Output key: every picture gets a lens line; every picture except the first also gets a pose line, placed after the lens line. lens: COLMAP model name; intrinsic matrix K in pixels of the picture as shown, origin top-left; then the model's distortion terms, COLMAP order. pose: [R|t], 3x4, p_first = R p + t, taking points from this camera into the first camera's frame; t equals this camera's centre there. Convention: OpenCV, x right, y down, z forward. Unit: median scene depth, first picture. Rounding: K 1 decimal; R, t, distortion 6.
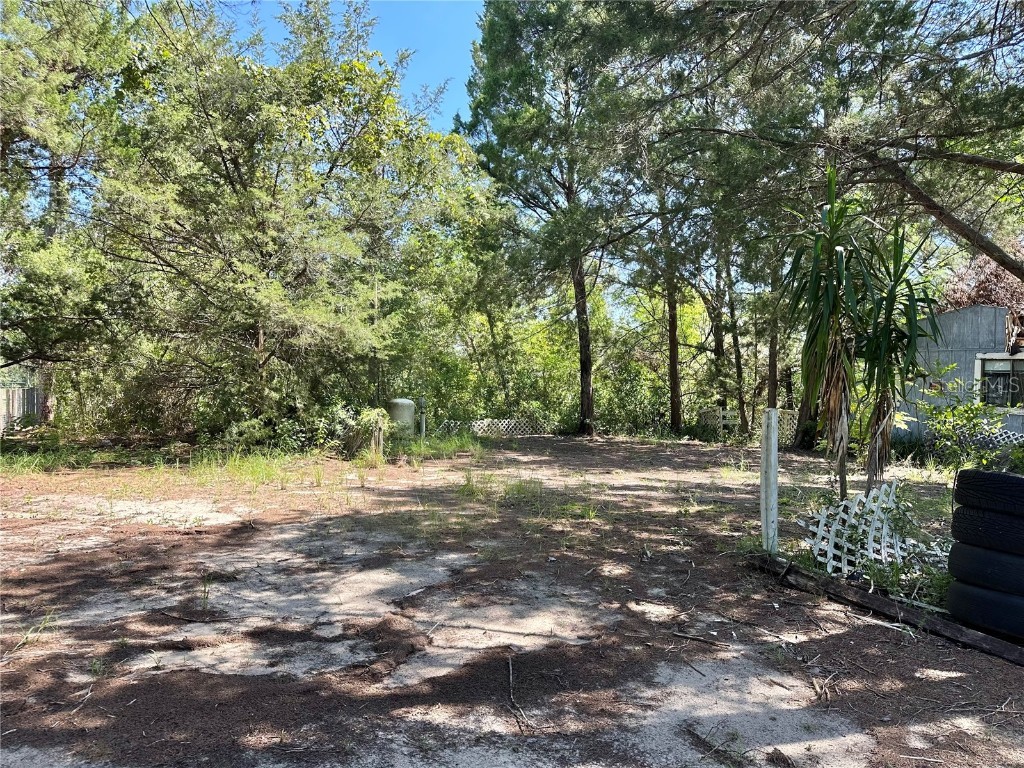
lens RADIAL K [[723.0, 0, 506.4], [0, 723.0, 388.1], [0, 0, 1]] dist [0.047646, -0.054212]
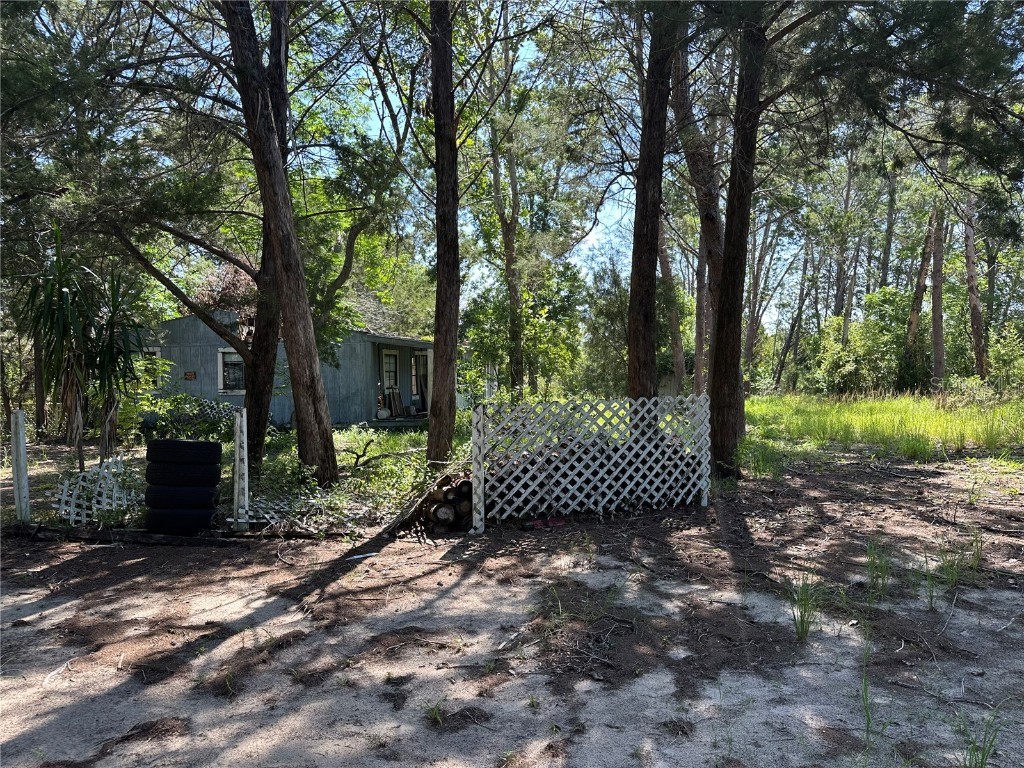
lens RADIAL K [[723.0, 0, 510.9], [0, 723.0, 386.8], [0, 0, 1]] dist [0.047646, -0.054212]
pose [[0.612255, -0.056423, 0.788645, -0.056287], [0.040638, 0.998378, 0.039880, -0.013713], [-0.789615, 0.007632, 0.613555, -0.228978]]
